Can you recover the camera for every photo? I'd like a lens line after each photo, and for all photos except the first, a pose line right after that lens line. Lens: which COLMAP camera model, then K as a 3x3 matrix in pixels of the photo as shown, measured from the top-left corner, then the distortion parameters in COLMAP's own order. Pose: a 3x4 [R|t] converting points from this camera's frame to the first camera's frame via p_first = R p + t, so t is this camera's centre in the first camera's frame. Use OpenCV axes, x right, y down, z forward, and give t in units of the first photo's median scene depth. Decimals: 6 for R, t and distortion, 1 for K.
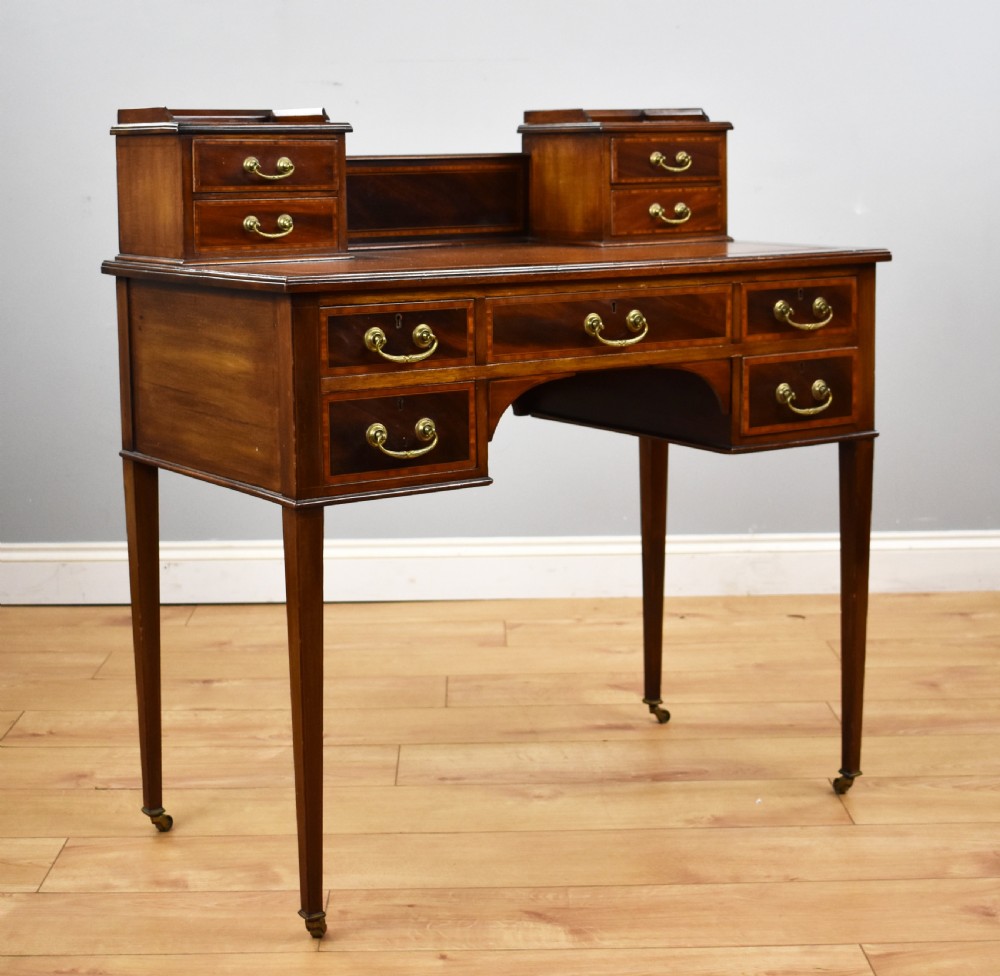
lens RADIAL K [[1902.5, 0, 500.0], [0, 1902.5, 488.0], [0, 0, 1]] dist [-0.064721, 0.099344]
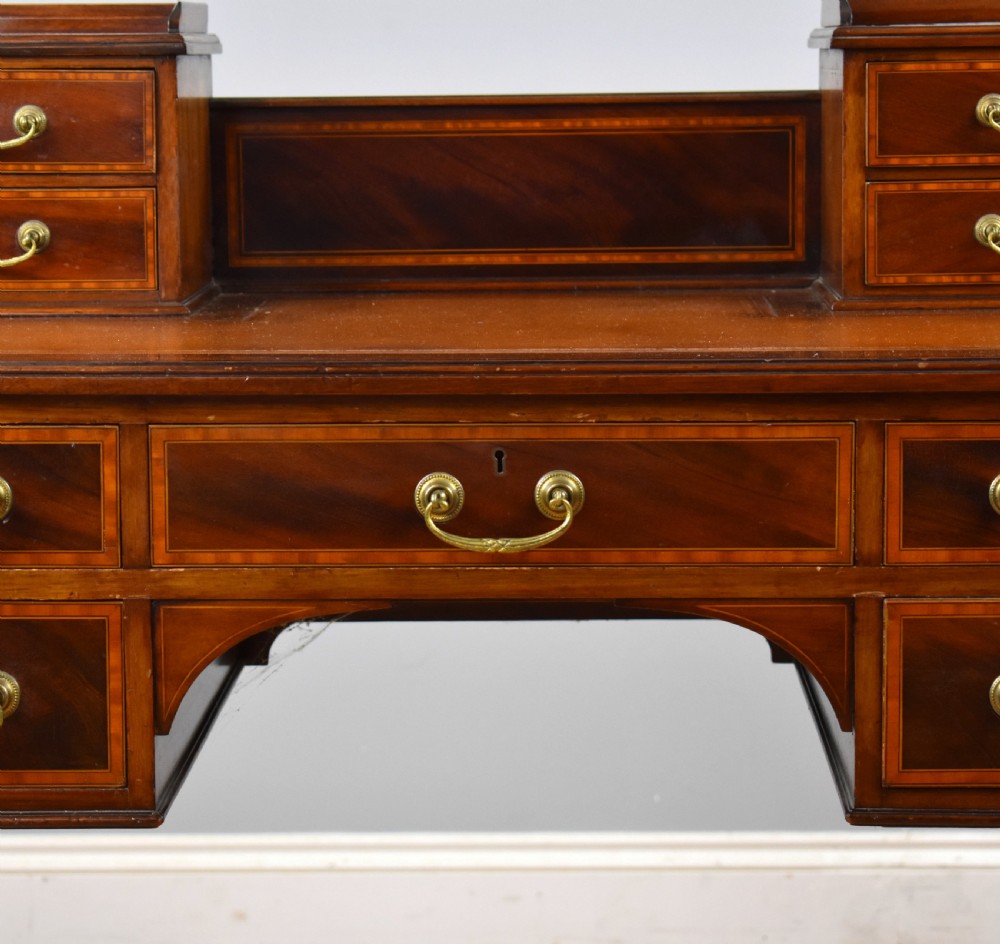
lens RADIAL K [[3319.0, 0, 473.6], [0, 3319.0, 511.0], [0, 0, 1]] dist [0.056768, 0.121558]
pose [[0.811604, 0.085565, -0.577908, 0.479202], [-0.100808, 0.994889, 0.005730, -0.084158], [0.575445, 0.053608, 0.816082, 0.358115]]
